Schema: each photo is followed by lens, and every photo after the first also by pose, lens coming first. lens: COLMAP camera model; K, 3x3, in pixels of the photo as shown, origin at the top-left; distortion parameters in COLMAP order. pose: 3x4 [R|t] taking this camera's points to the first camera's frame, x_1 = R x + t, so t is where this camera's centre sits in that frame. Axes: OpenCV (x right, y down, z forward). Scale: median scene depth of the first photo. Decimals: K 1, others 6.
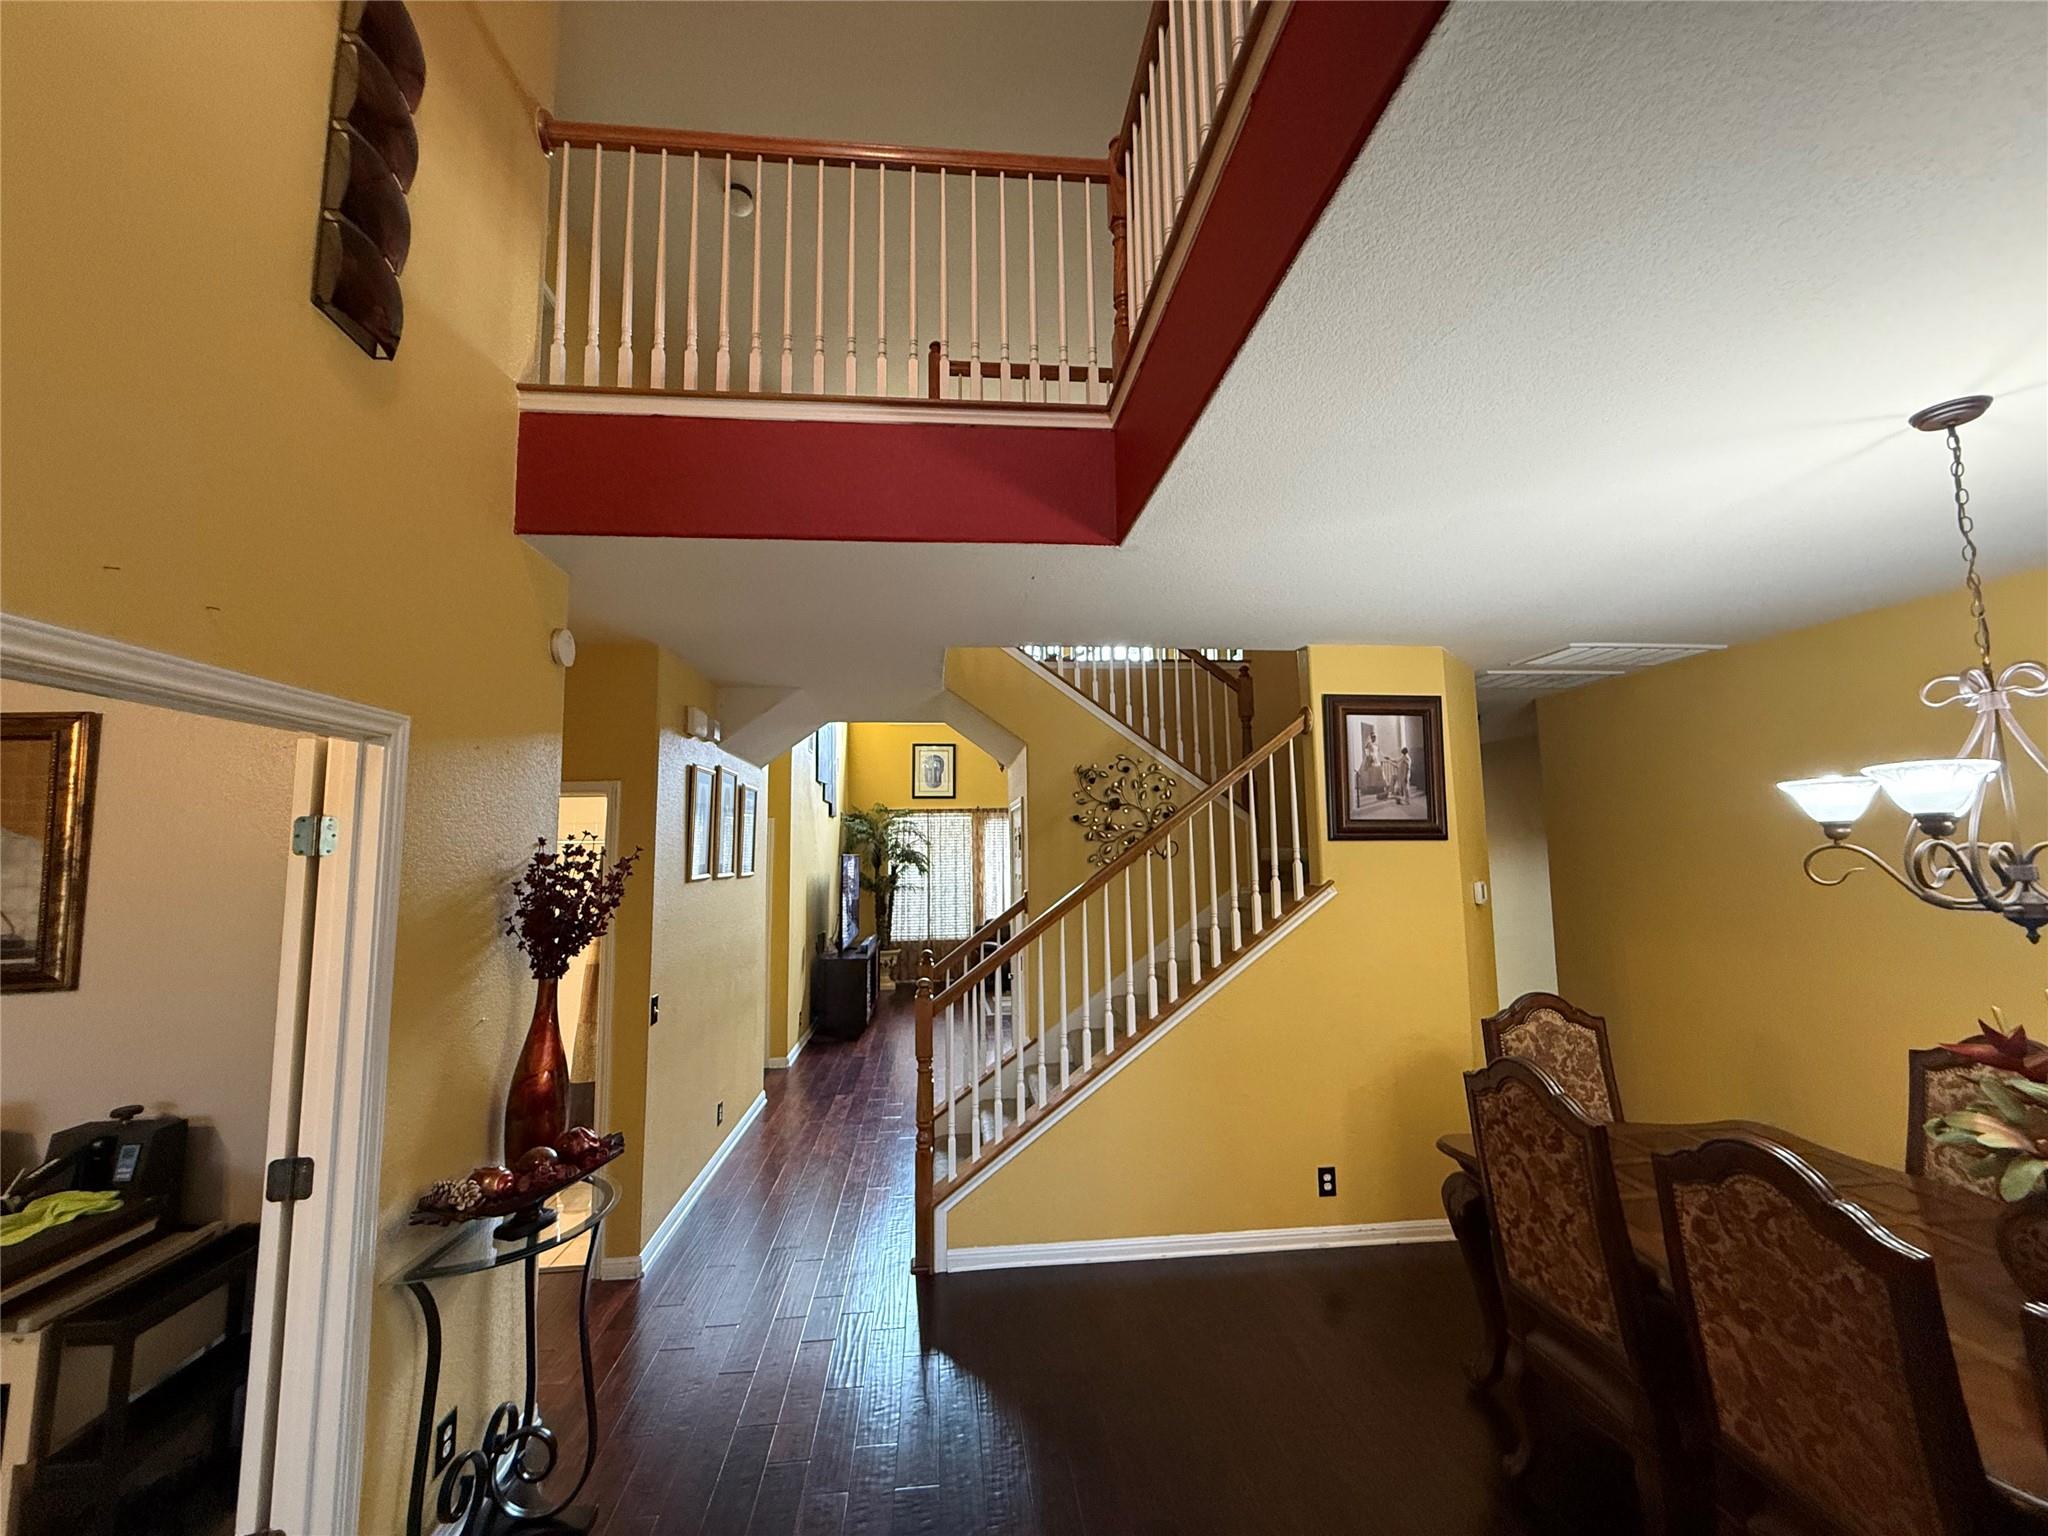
lens RADIAL K [[818.3, 0, 1026.7], [0, 818.3, 761.5], [0, 0, 1]] dist [0.002285, -0.000501]
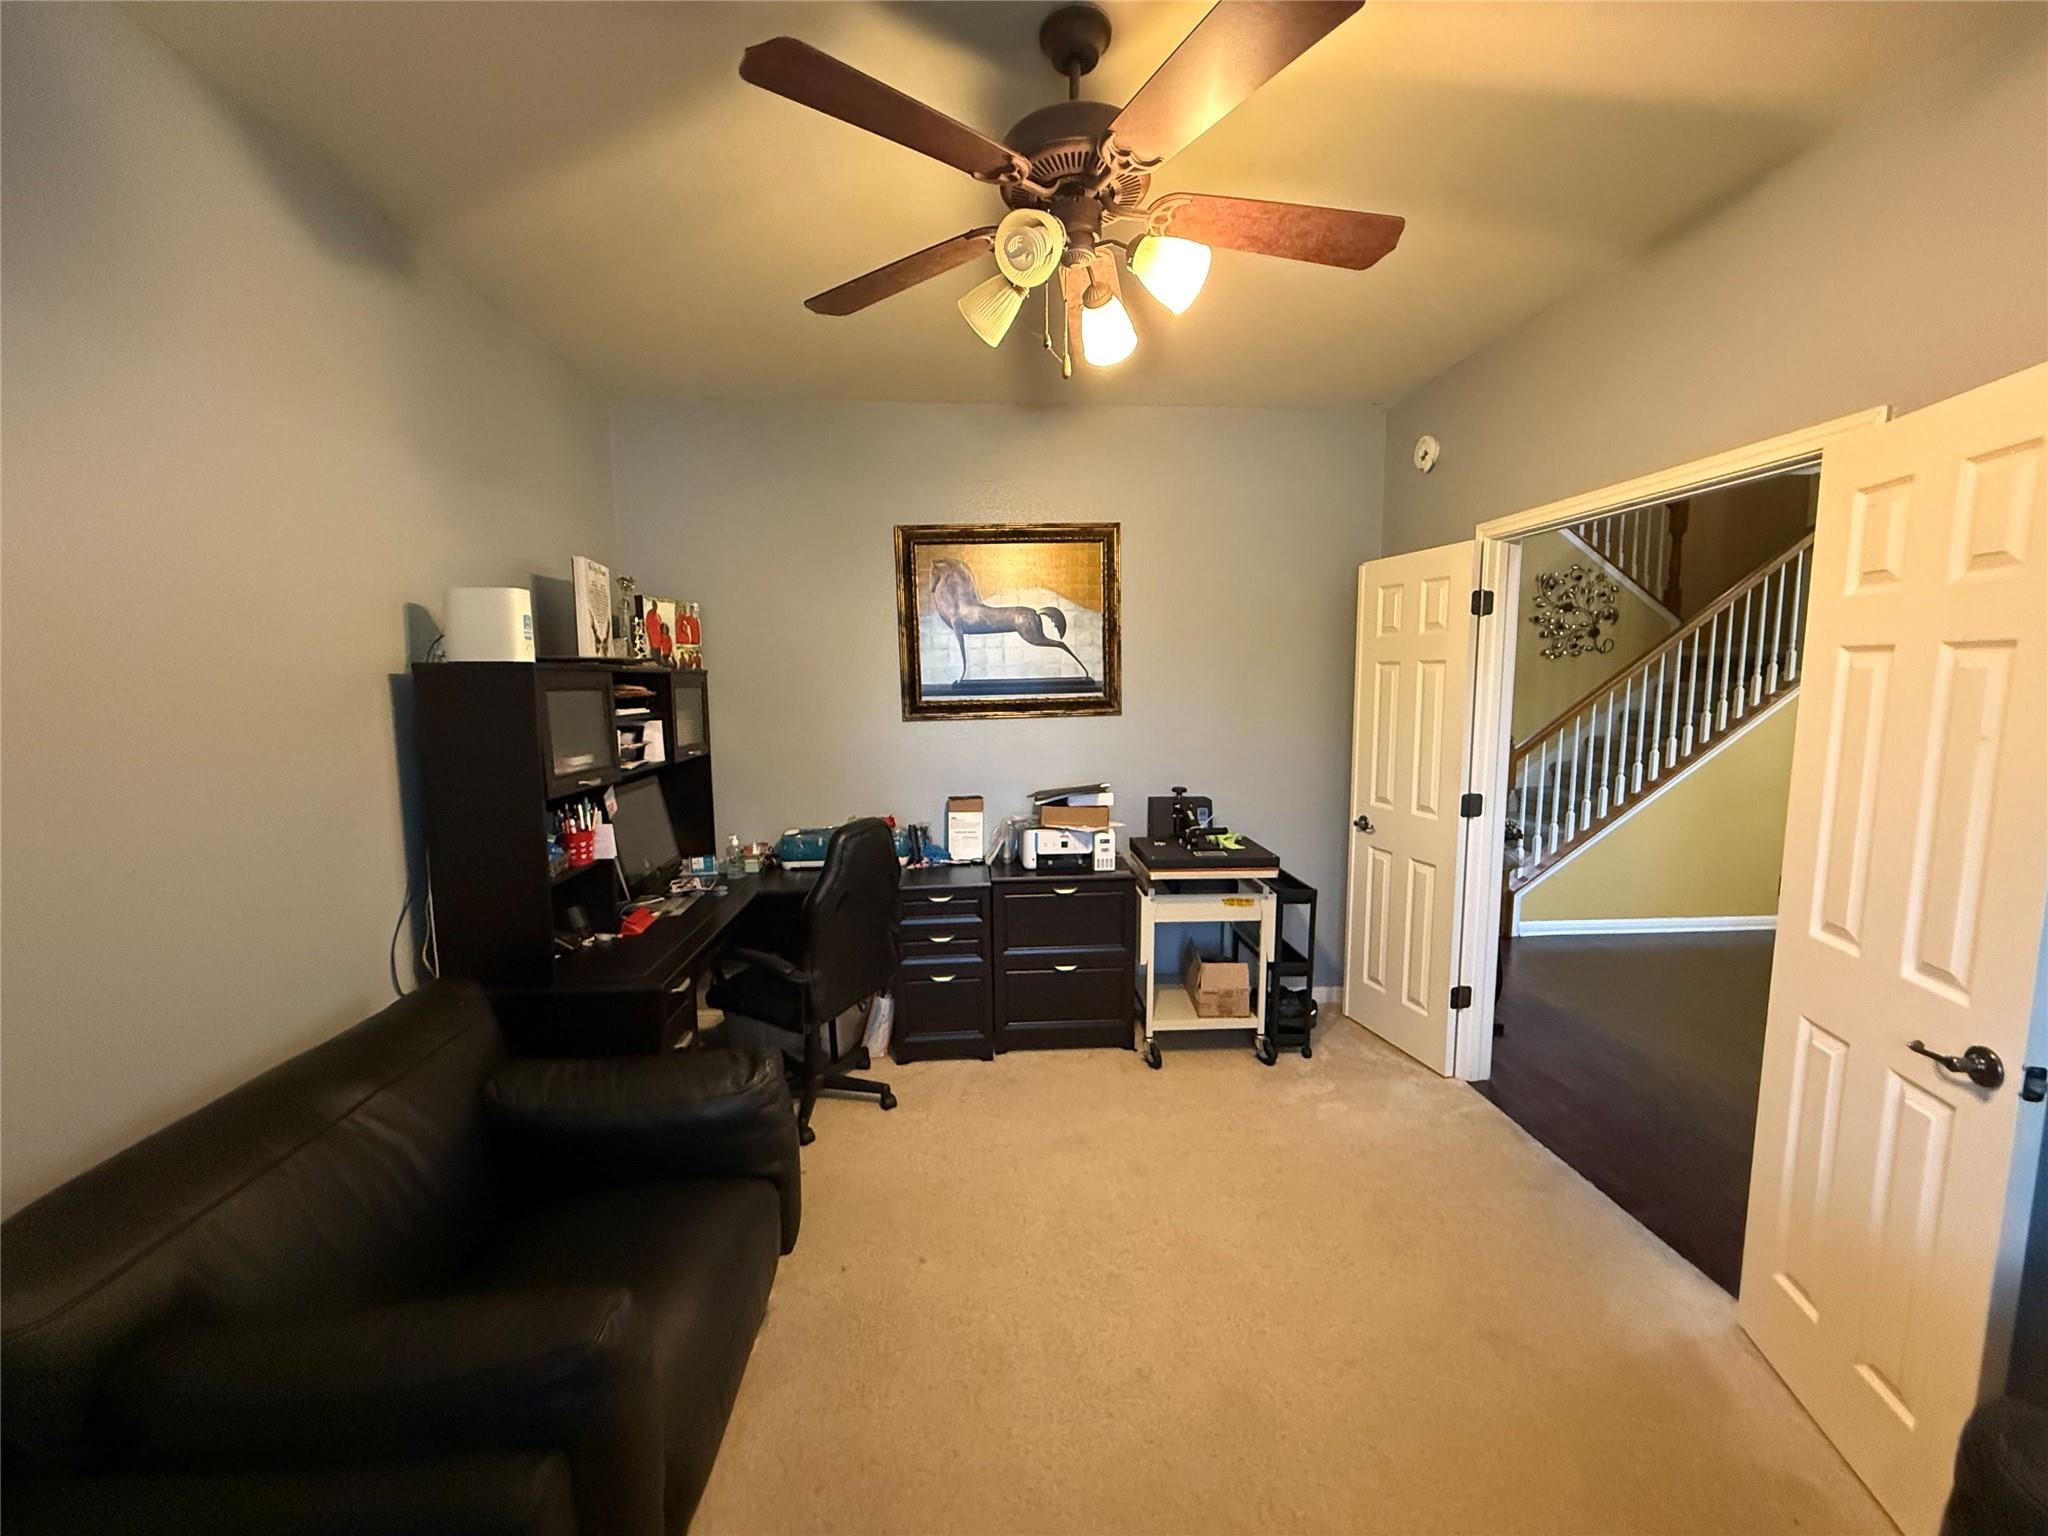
lens RADIAL K [[818.3, 0, 1019.8], [0, 818.3, 773.3], [0, 0, 1]] dist [0.002285, -0.000501]
pose [[0.999301, 0.011136, -0.035680, -0.863658], [-0.002893, 0.974769, 0.223197, 0.031966], [0.037266, -0.222937, 0.974120, -0.333191]]
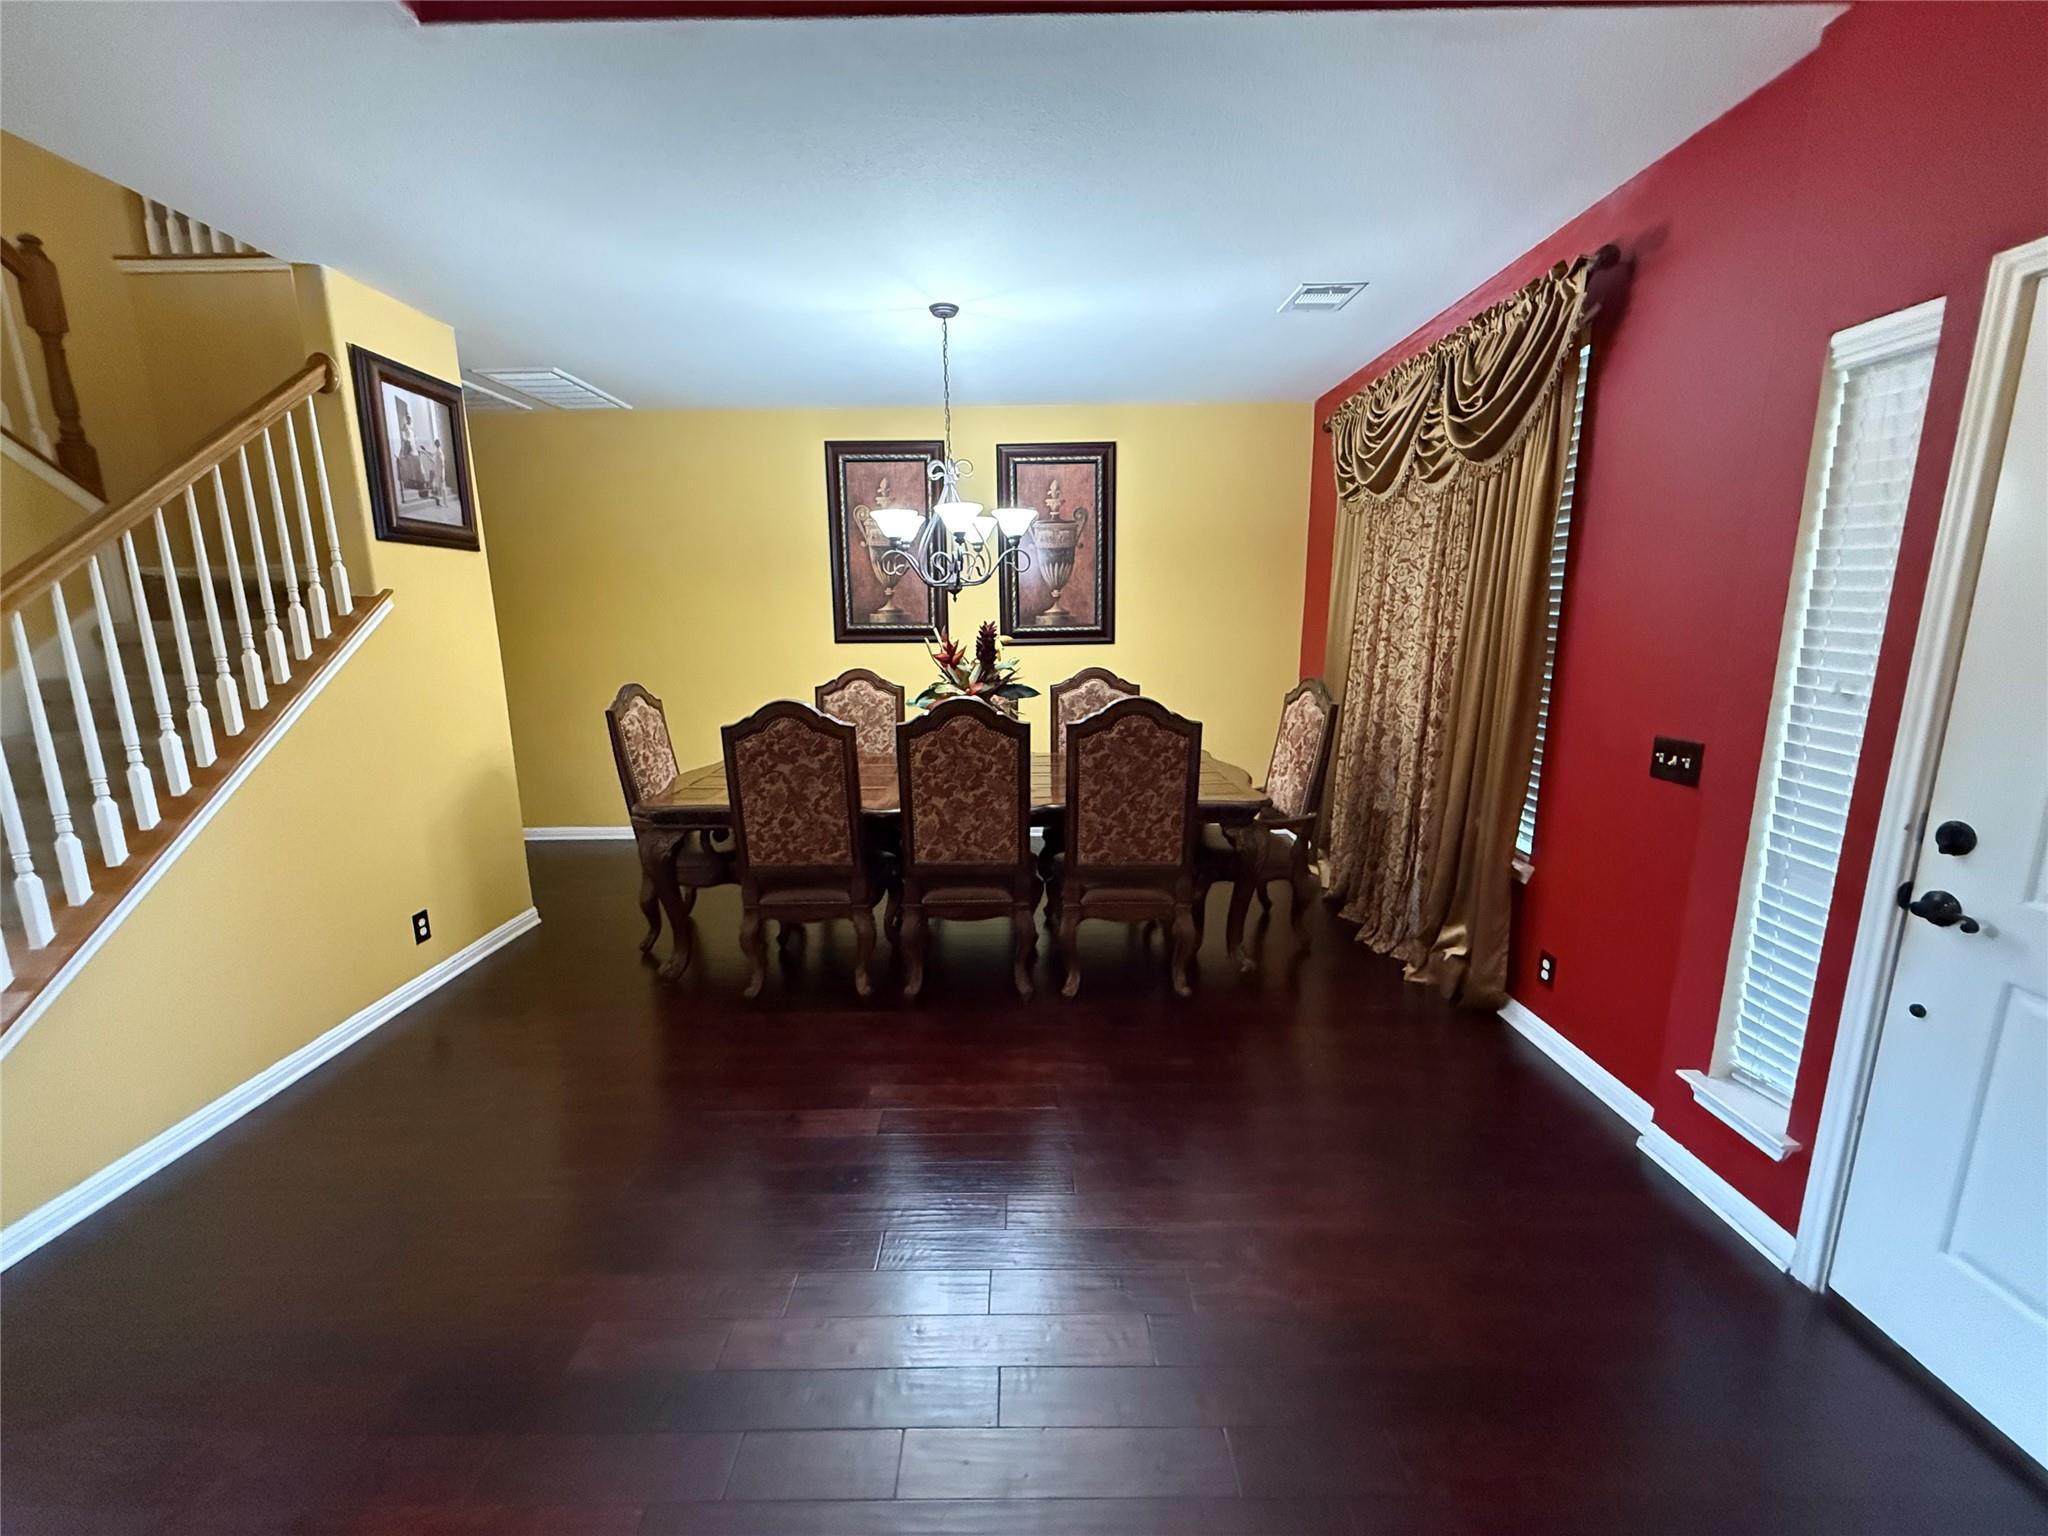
lens RADIAL K [[818.3, 0, 1022.8], [0, 818.3, 759.1], [0, 0, 1]] dist [0.002285, -0.000501]
pose [[0.107741, -0.173570, 0.978910, -0.416632], [-0.098000, 0.977992, 0.184193, 0.102580], [-0.989337, -0.115778, 0.088360, 0.289713]]
